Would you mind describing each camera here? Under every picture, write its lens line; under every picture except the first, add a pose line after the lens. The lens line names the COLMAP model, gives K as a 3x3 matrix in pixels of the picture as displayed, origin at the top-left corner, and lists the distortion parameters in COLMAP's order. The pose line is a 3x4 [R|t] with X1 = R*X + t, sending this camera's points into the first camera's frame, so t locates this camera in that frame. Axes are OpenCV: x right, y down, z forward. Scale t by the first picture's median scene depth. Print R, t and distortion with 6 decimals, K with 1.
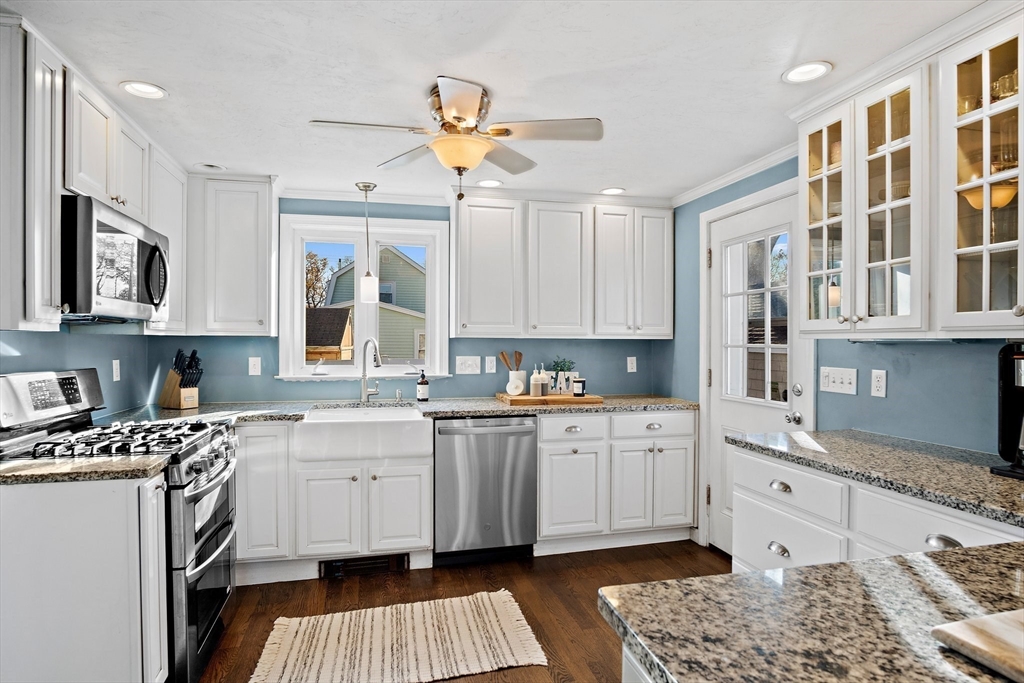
lens RADIAL K [[559.5, 0, 512.0], [0, 559.5, 341.5], [0, 0, 1]] dist [-0.020948, 0.000889]
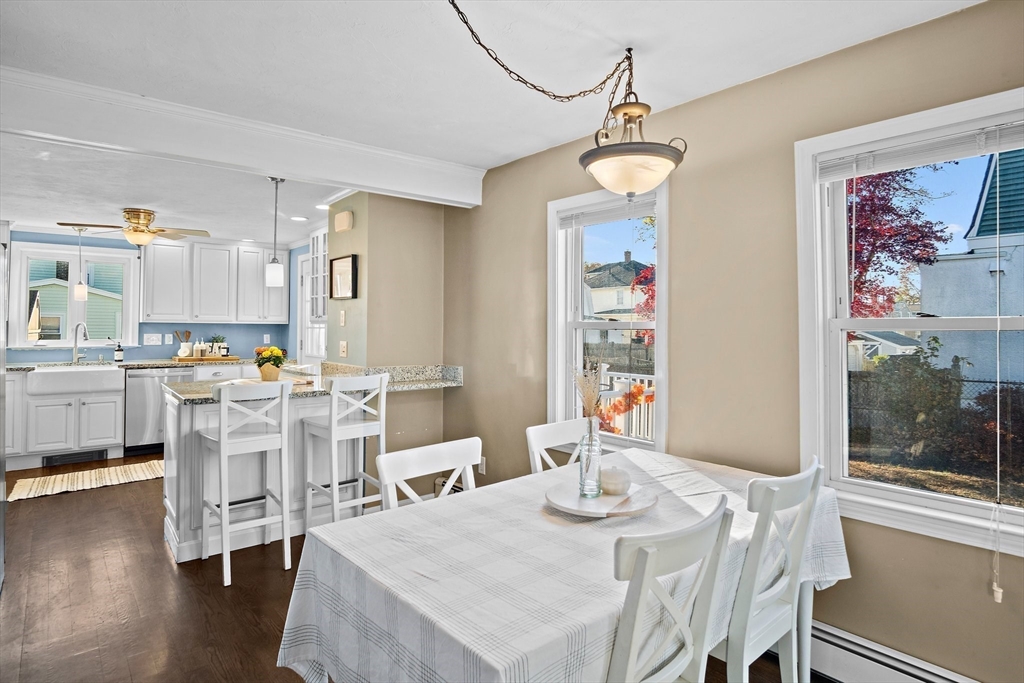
lens RADIAL K [[562.0, 0, 512.8], [0, 562.0, 313.3], [0, 0, 1]] dist [-0.024849, 0.002378]
pose [[0.903442, 0.012642, 0.428525, 0.182471], [-0.002284, 0.999693, -0.024679, 0.004386], [-0.428705, 0.021317, 0.903193, -0.954405]]
